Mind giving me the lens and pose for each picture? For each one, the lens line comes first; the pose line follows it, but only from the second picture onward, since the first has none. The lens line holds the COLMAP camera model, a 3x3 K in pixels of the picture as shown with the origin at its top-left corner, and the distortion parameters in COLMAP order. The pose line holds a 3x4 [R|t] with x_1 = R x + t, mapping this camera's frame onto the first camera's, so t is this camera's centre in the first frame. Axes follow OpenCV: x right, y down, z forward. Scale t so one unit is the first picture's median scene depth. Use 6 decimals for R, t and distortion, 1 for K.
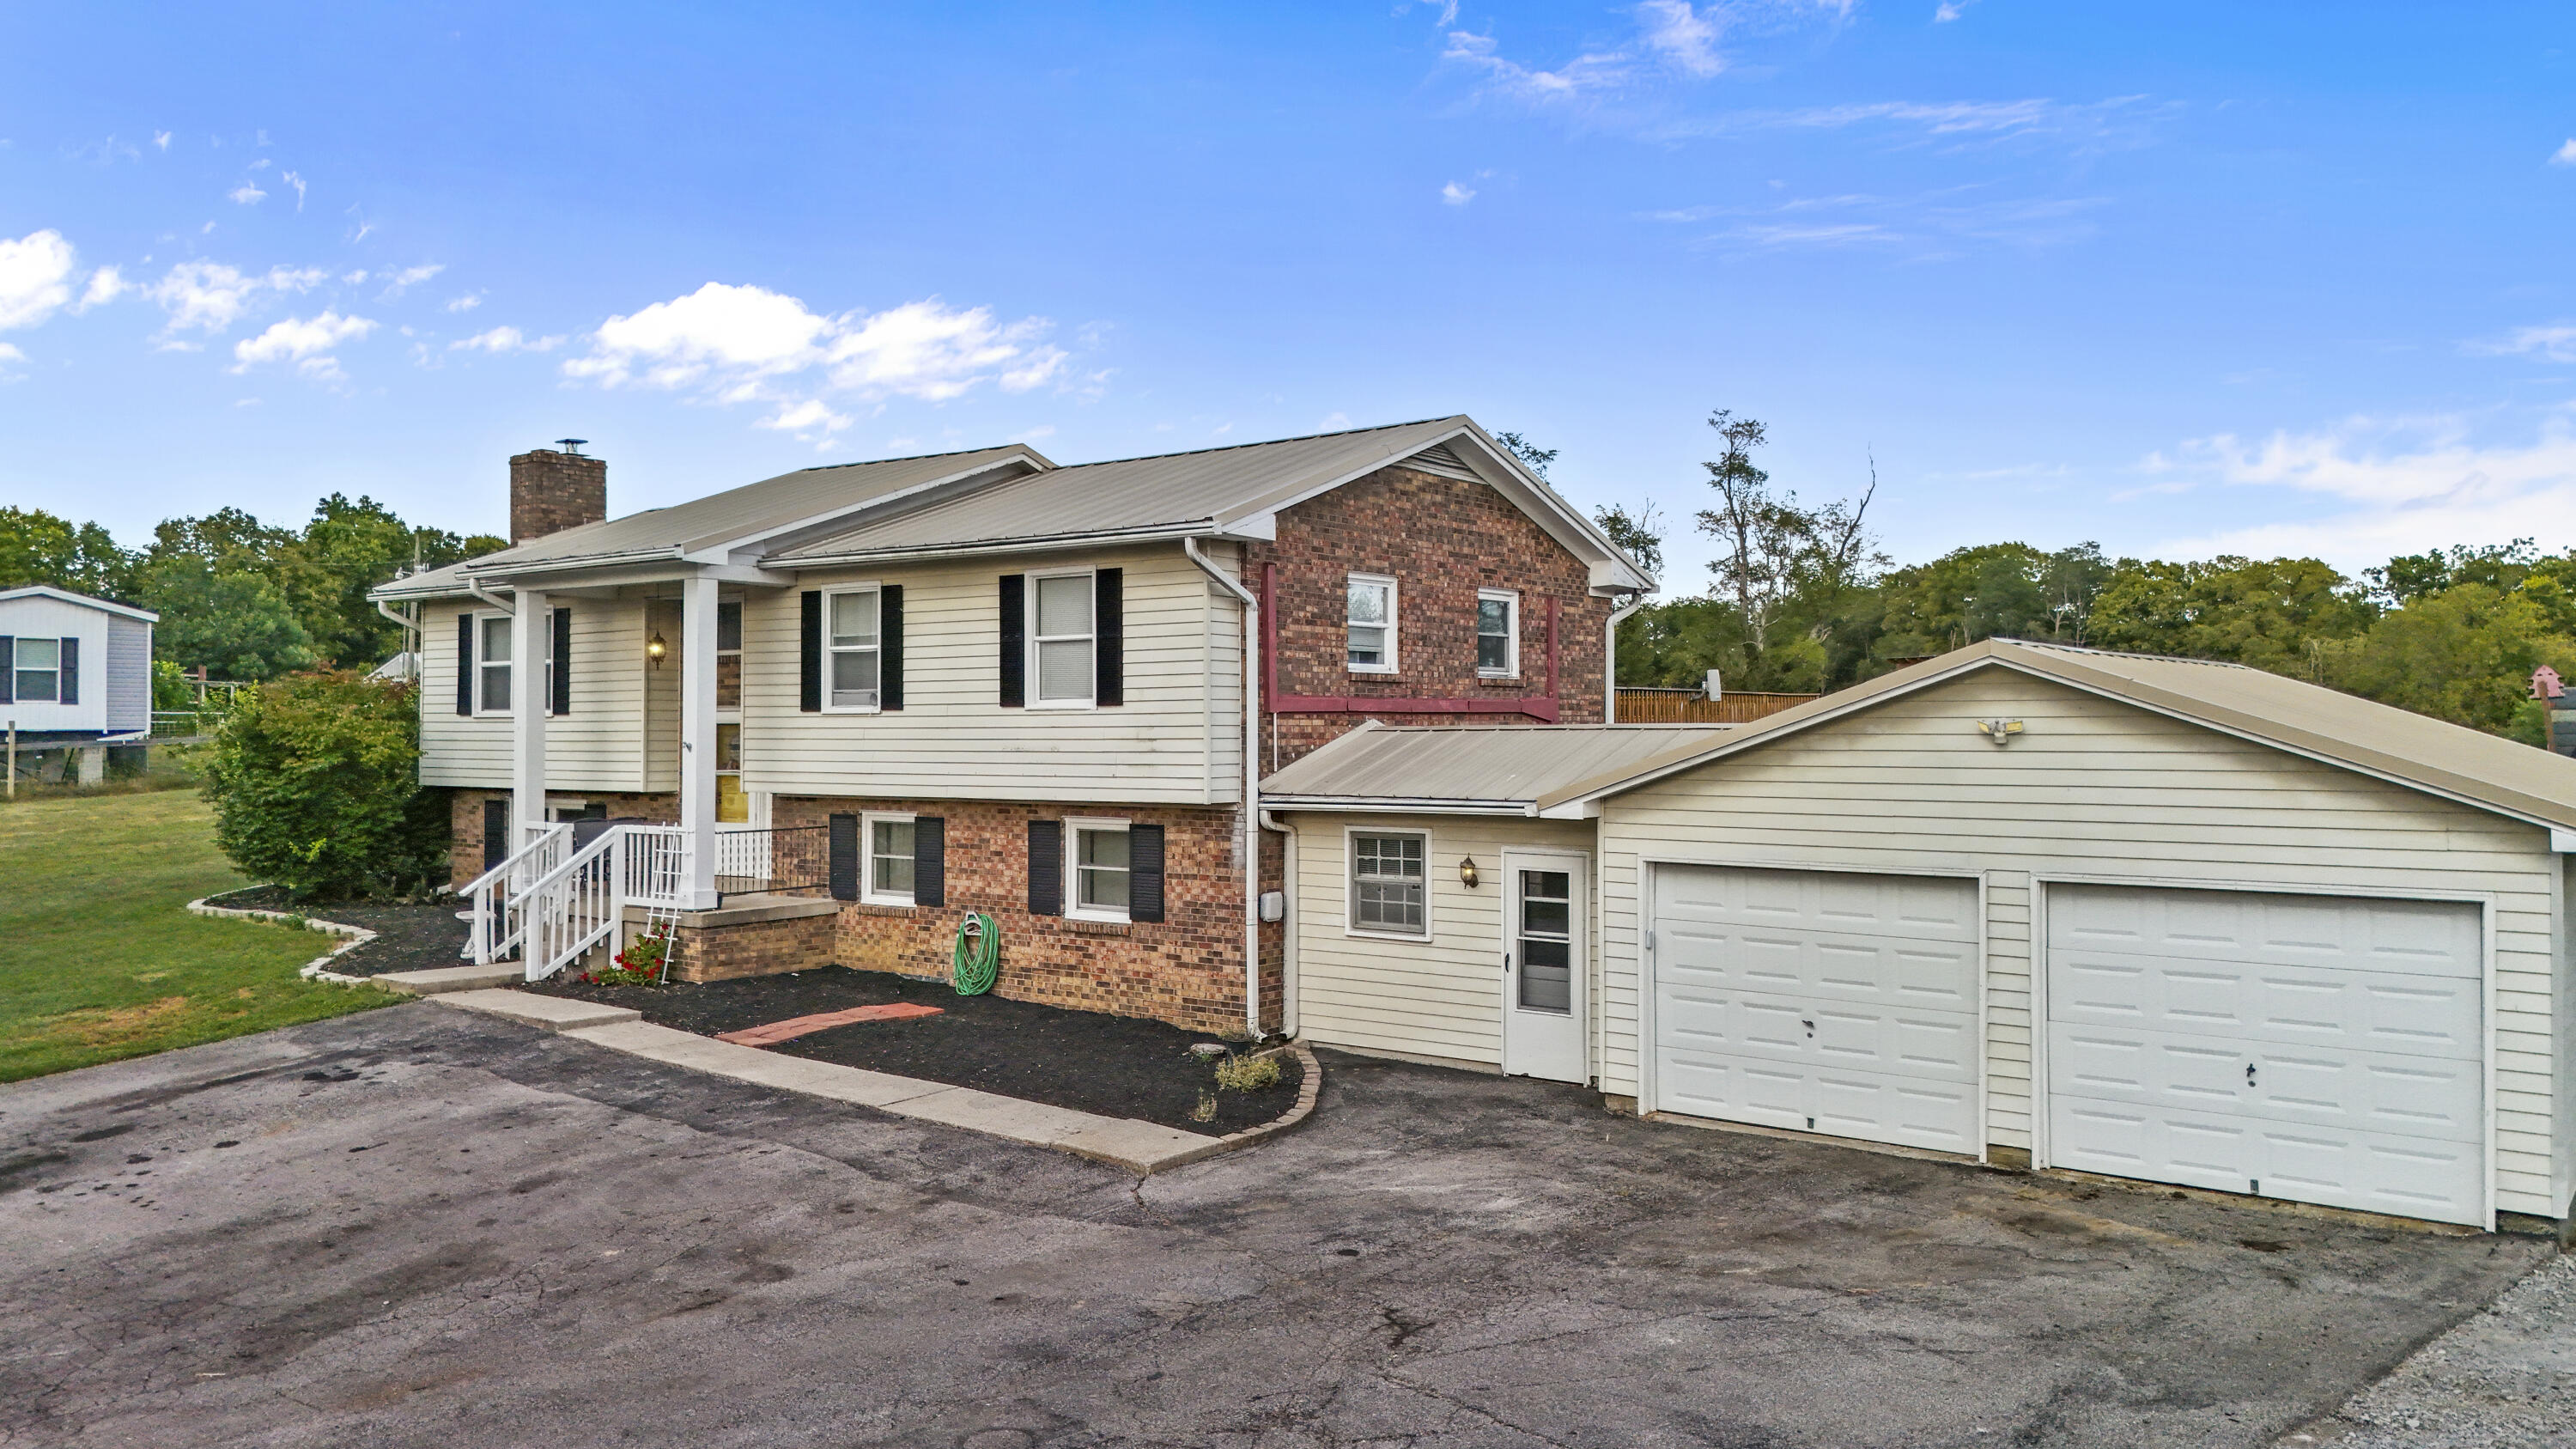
lens RADIAL K [[1900.4, 0, 1277.9], [0, 1900.4, 707.2], [0, 0, 1]] dist [0.075964, -0.057904]
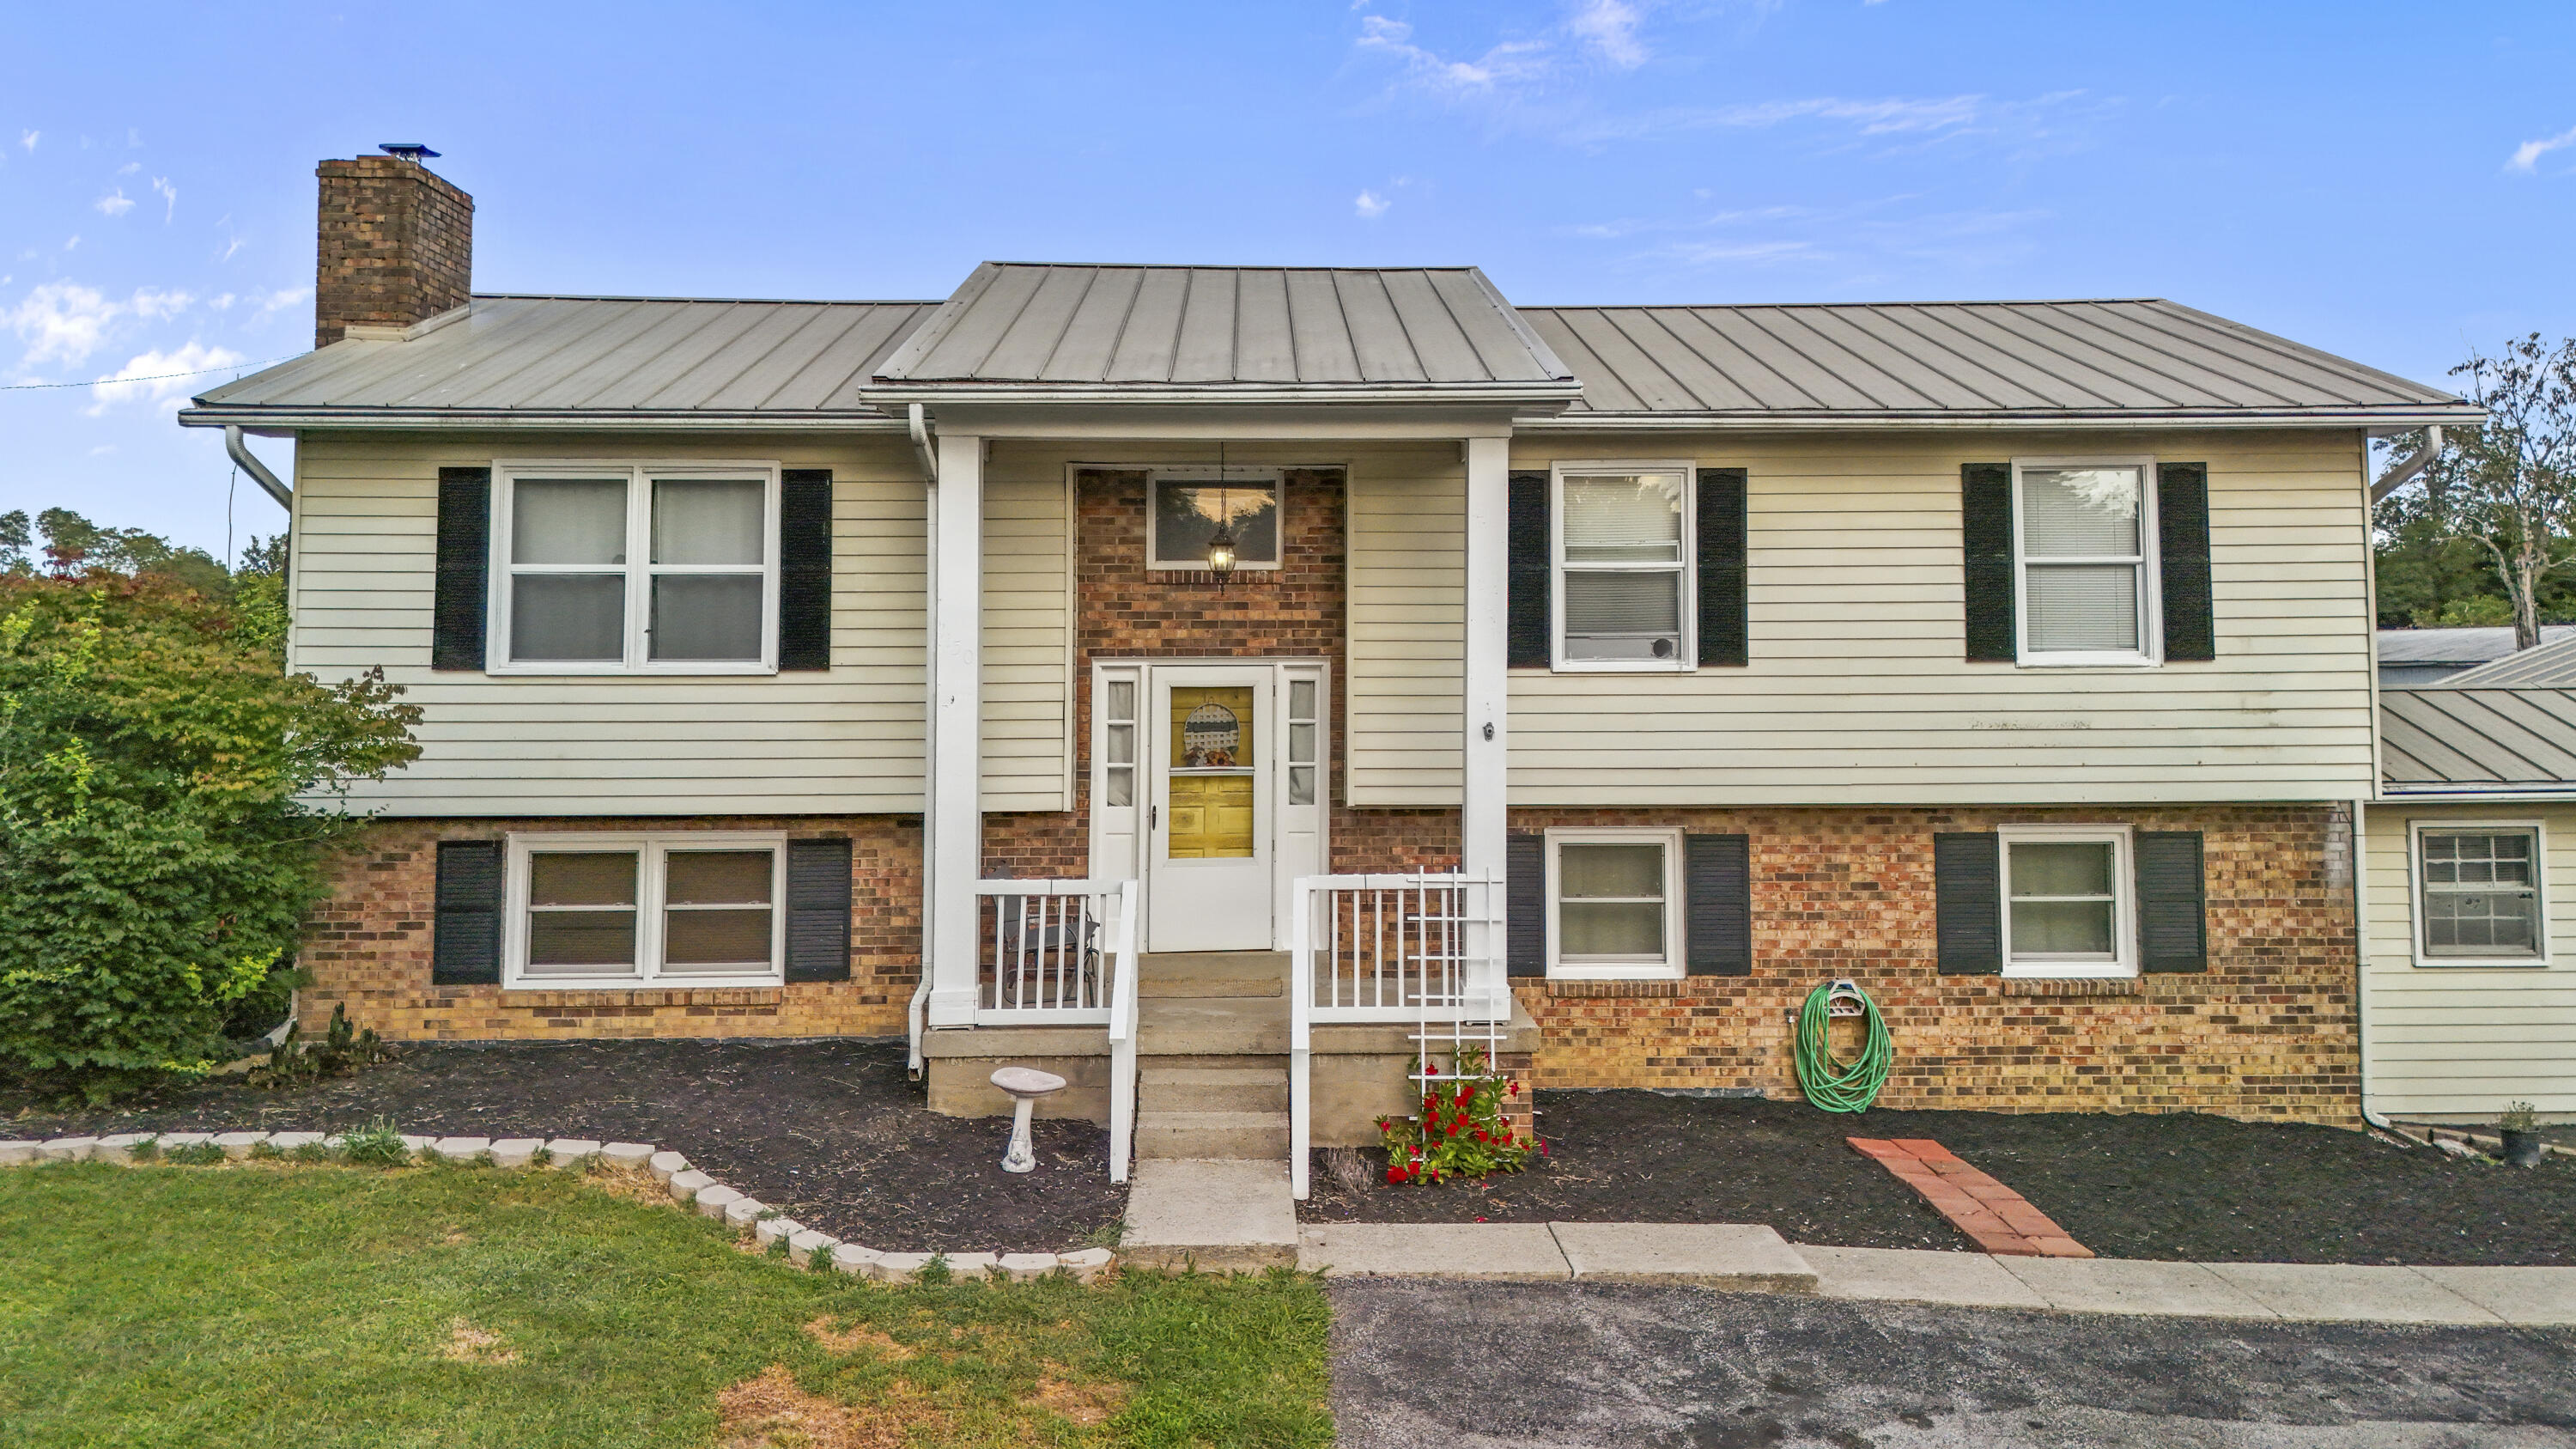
lens RADIAL K [[1860.5, 0, 1281.8], [0, 1860.5, 625.9], [0, 0, 1]] dist [0.188935, -0.181322]
pose [[0.752327, 0.018667, 0.658525, -0.809946], [-0.000767, 0.999623, -0.027460, 0.005994], [-0.658789, 0.020154, 0.752058, 0.708782]]
